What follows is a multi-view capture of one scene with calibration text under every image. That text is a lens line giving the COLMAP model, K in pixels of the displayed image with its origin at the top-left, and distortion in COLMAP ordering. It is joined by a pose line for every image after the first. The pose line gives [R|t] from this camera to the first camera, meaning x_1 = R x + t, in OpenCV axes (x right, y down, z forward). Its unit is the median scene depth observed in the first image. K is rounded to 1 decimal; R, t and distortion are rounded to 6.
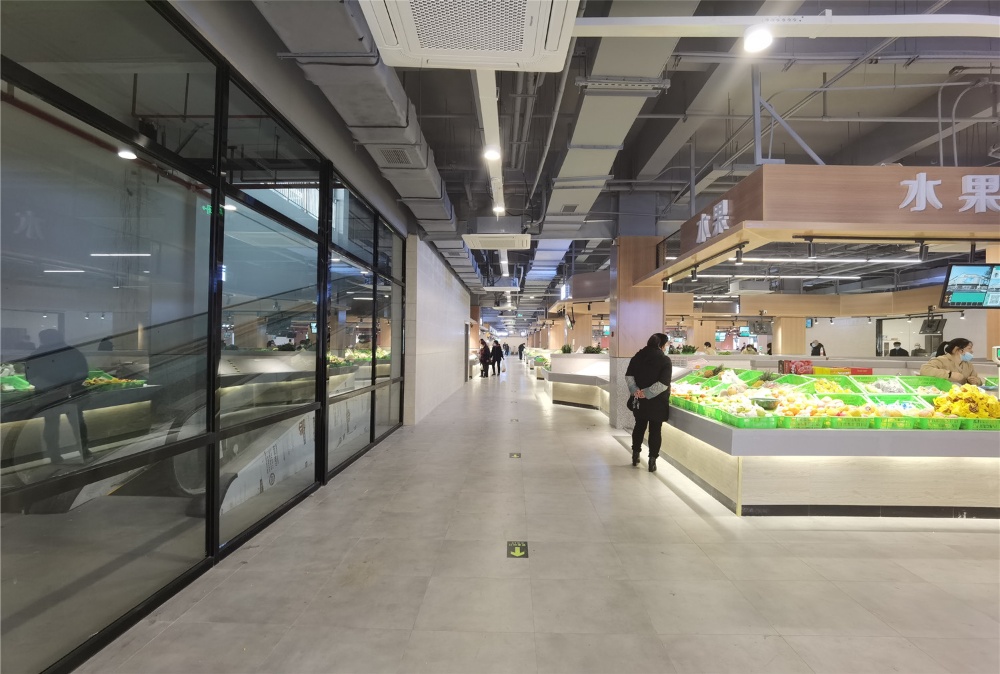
lens RADIAL K [[510.3, 0, 521.5], [0, 510.3, 332.7], [0, 0, 1]] dist [0.000307, 0.000034]
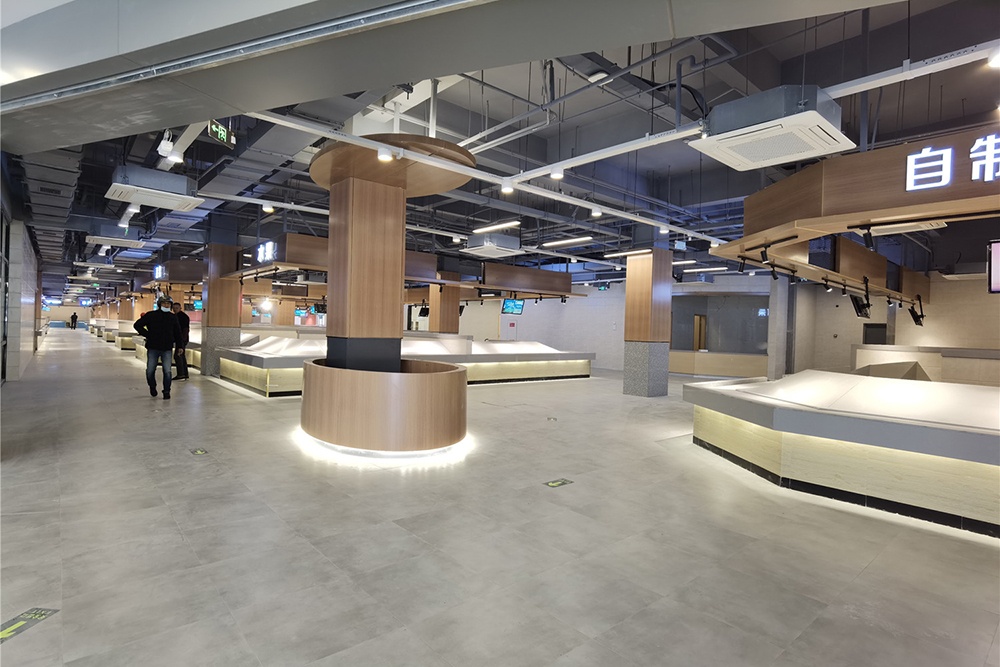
lens RADIAL K [[517.2, 0, 500.0], [0, 517.2, 333.5], [0, 0, 1]] dist [-0.059881, 0.034470]
pose [[0.761144, 0.008280, 0.648530, -0.079099], [-0.039251, 0.998674, 0.033317, -0.009144], [-0.647394, -0.050815, 0.760459, -0.427144]]
